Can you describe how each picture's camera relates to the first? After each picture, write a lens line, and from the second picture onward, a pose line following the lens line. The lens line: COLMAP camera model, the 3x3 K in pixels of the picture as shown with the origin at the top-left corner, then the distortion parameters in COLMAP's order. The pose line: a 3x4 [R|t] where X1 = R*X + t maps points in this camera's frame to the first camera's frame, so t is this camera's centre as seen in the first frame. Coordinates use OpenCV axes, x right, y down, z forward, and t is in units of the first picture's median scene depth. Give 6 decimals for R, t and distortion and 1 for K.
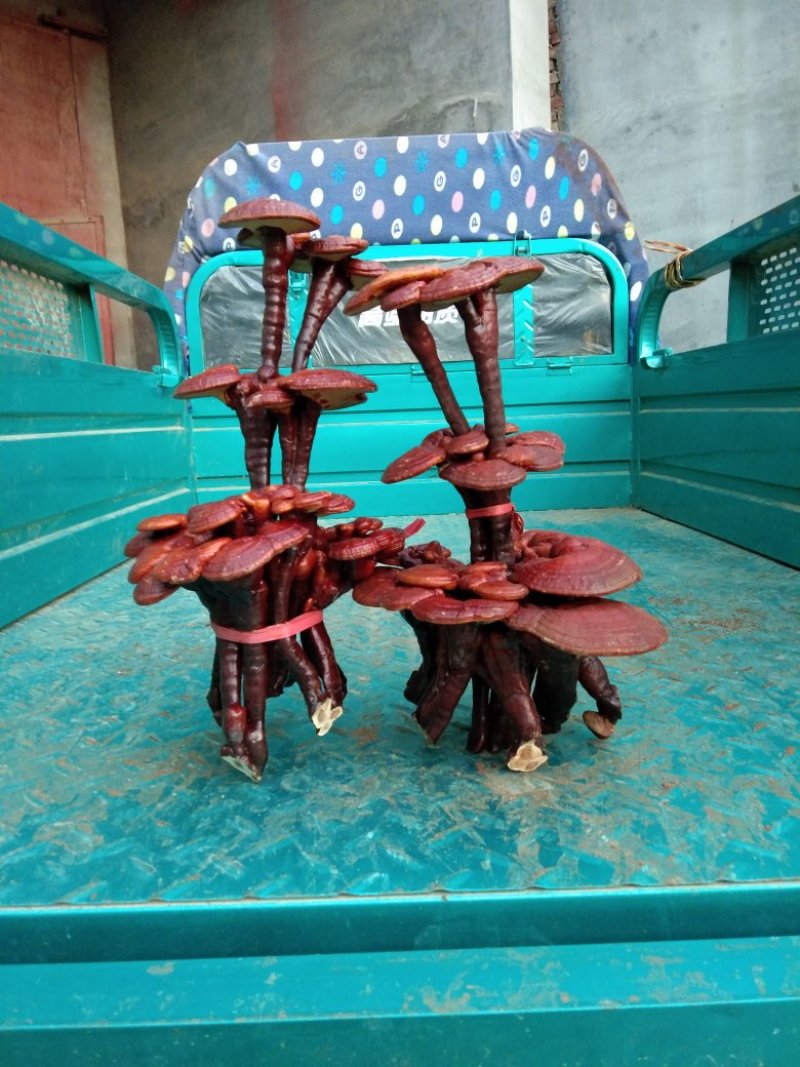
lens RADIAL K [[865.2, 0, 399.4], [0, 865.2, 534.0], [0, 0, 1]] dist [0.036649, -0.076600]
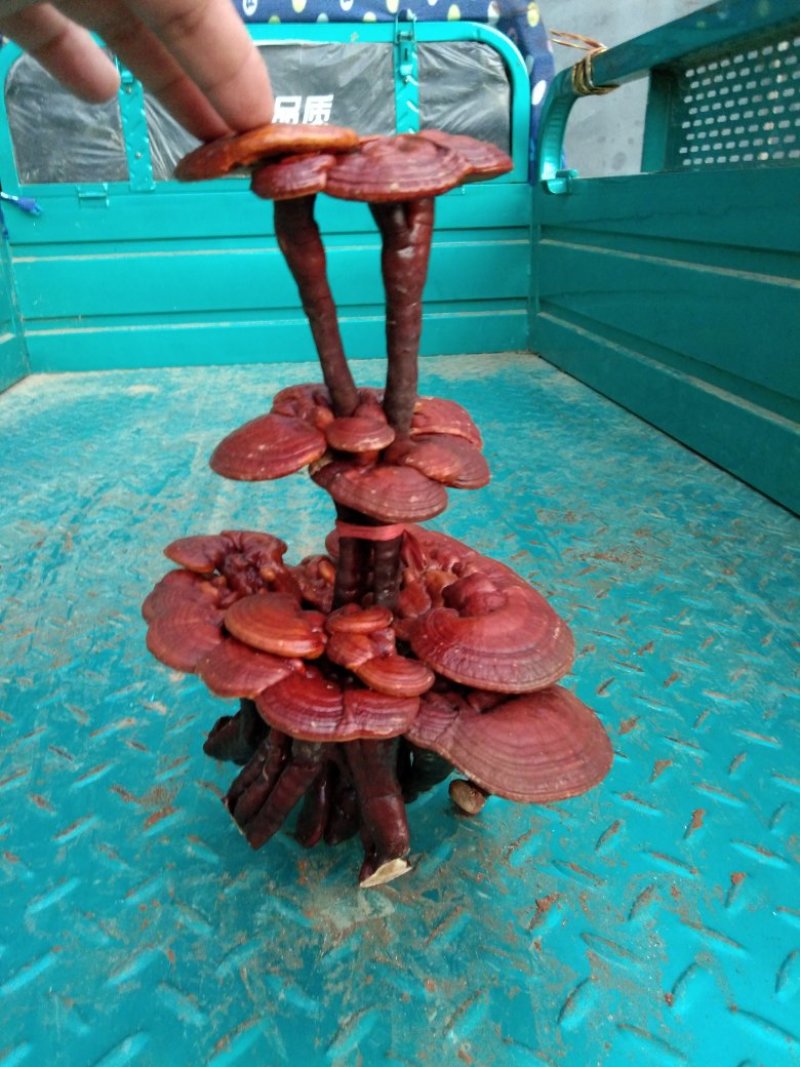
lens RADIAL K [[865.2, 0, 398.0], [0, 865.2, 511.4], [0, 0, 1]] dist [0.036649, -0.076600]
pose [[0.994016, -0.030019, 0.105033, 0.035458], [0.006696, 0.976436, 0.215702, -0.065661], [-0.109033, -0.213708, 0.970794, 0.109163]]
